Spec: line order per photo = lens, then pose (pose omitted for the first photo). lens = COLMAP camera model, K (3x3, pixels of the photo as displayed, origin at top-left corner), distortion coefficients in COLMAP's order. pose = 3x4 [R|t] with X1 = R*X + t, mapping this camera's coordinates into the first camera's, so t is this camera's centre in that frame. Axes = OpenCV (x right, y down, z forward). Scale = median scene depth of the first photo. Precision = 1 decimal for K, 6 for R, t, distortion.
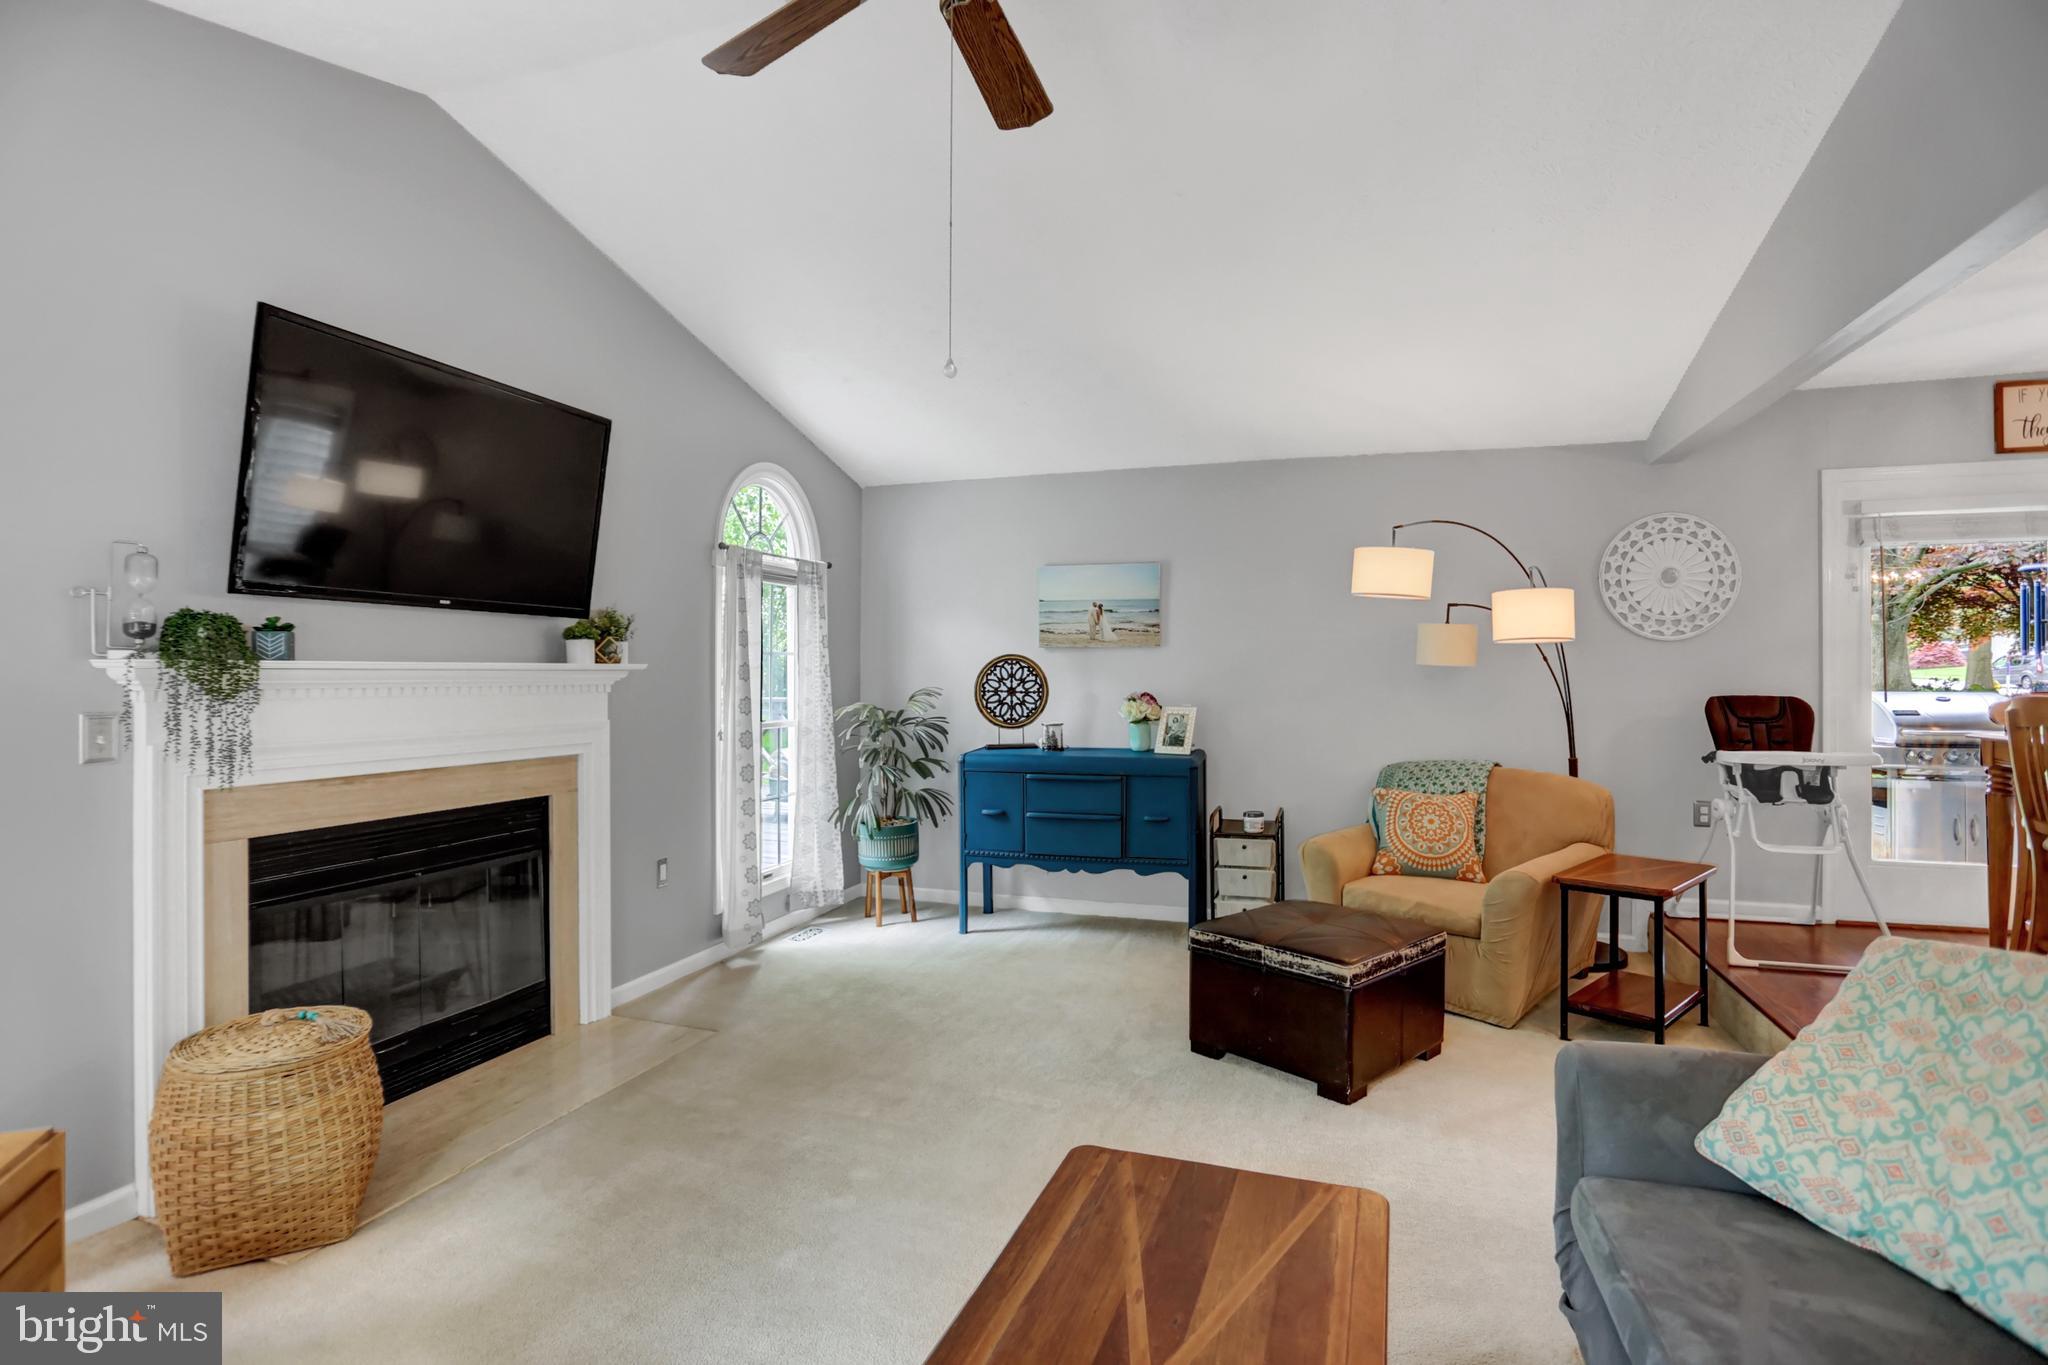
lens RADIAL K [[1003.8, 0, 1040.5], [0, 1003.8, 677.1], [0, 0, 1]] dist [-0.068399, 0.024358]
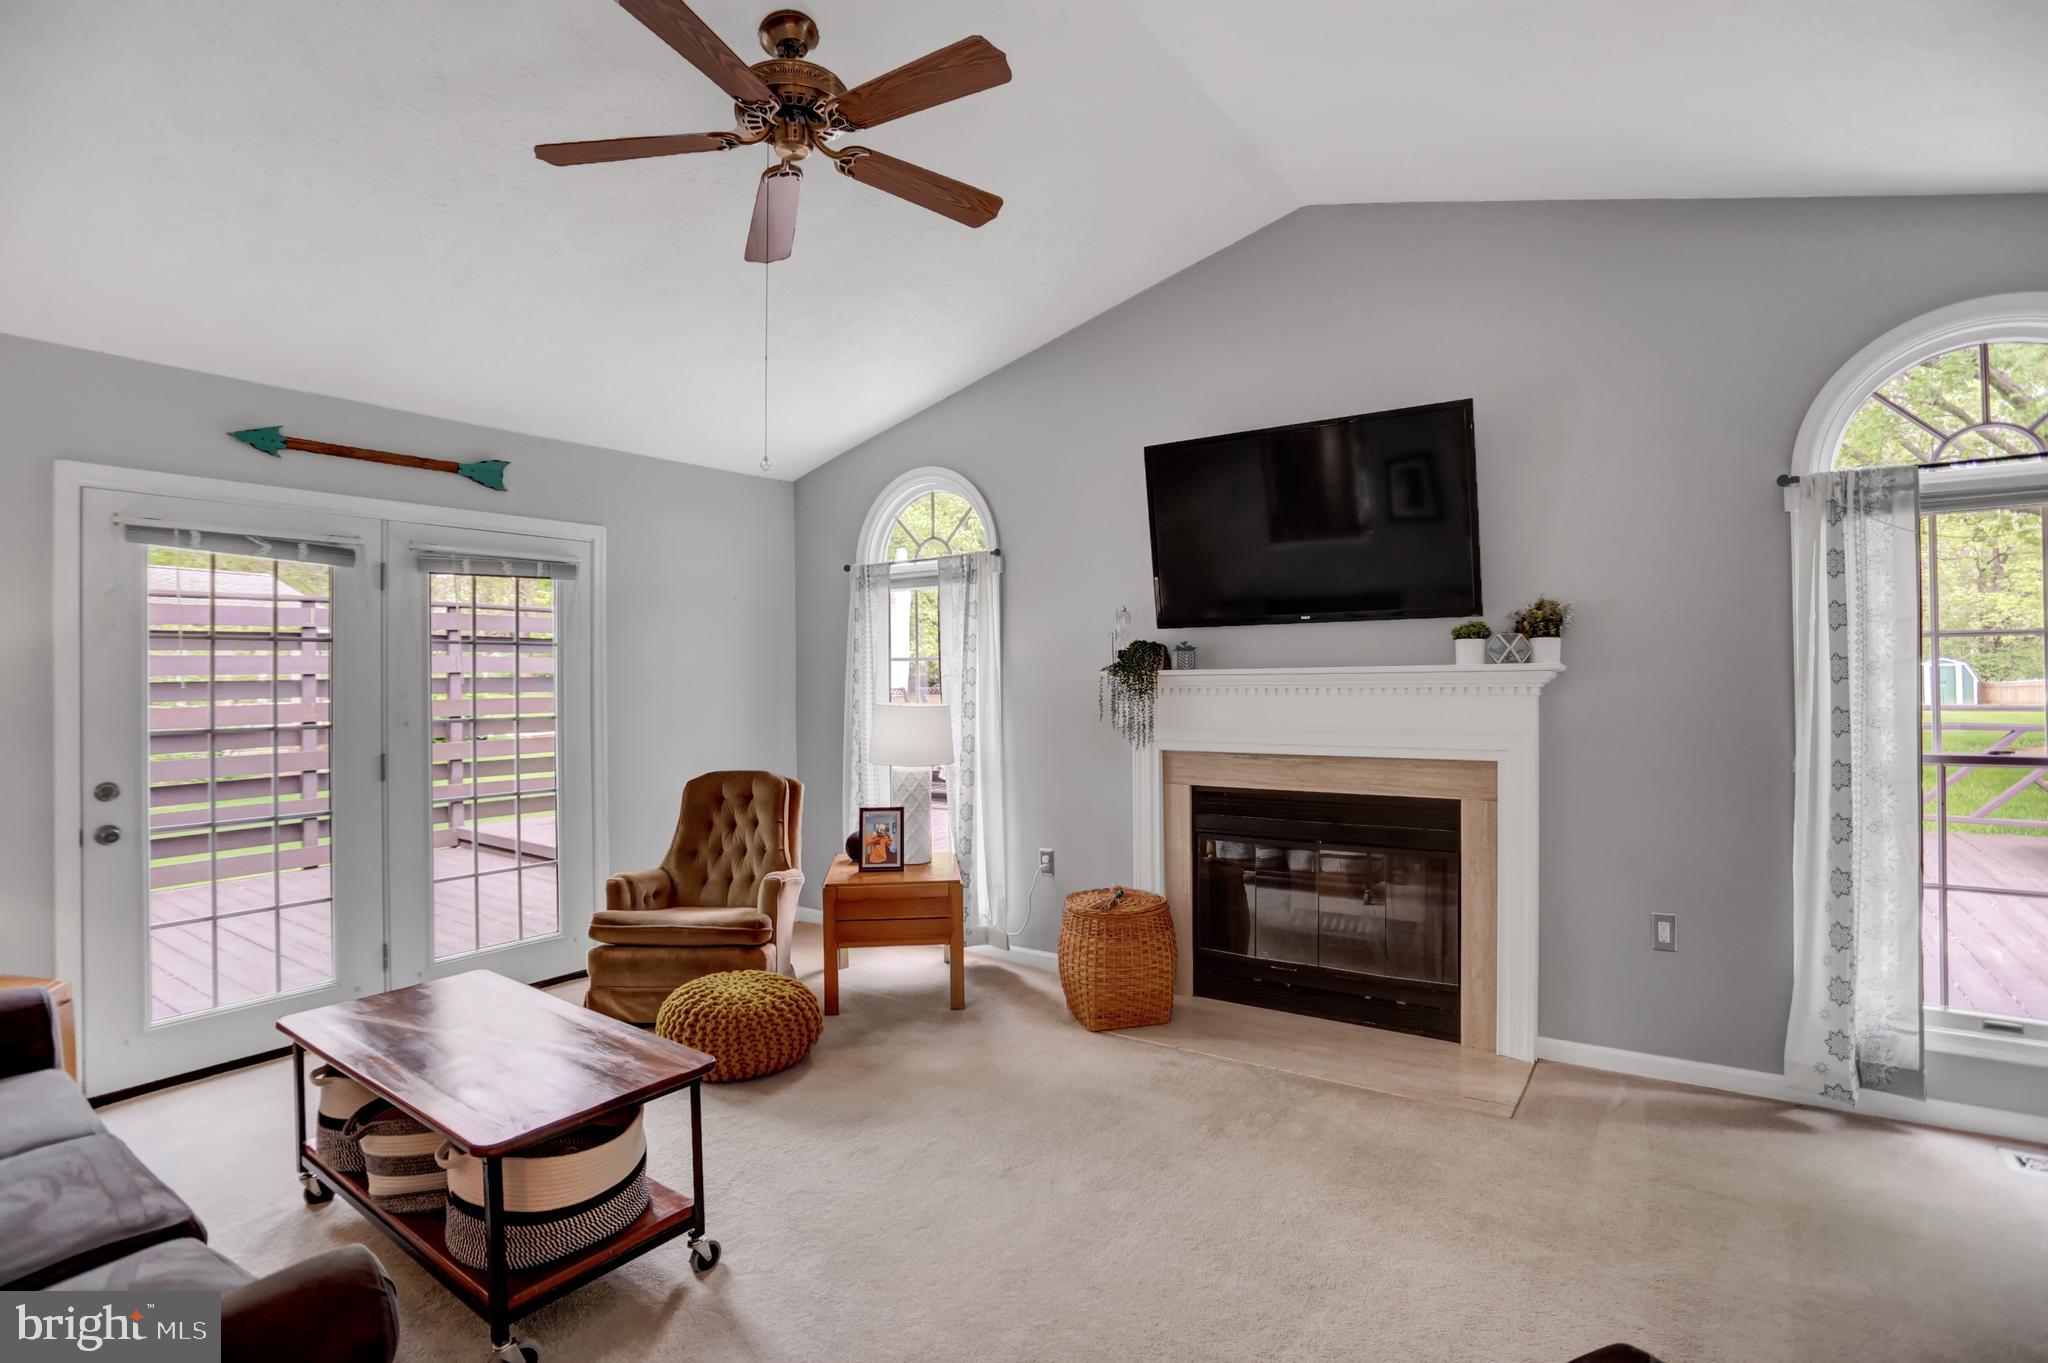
lens RADIAL K [[1003.8, 0, 1040.5], [0, 1003.8, 676.1], [0, 0, 1]] dist [-0.068399, 0.024358]
pose [[-0.289909, -0.001607, -0.957053, 0.781508], [0.008096, 0.999959, -0.004131, -0.002822], [0.957020, -0.008946, -0.289884, 1.234484]]
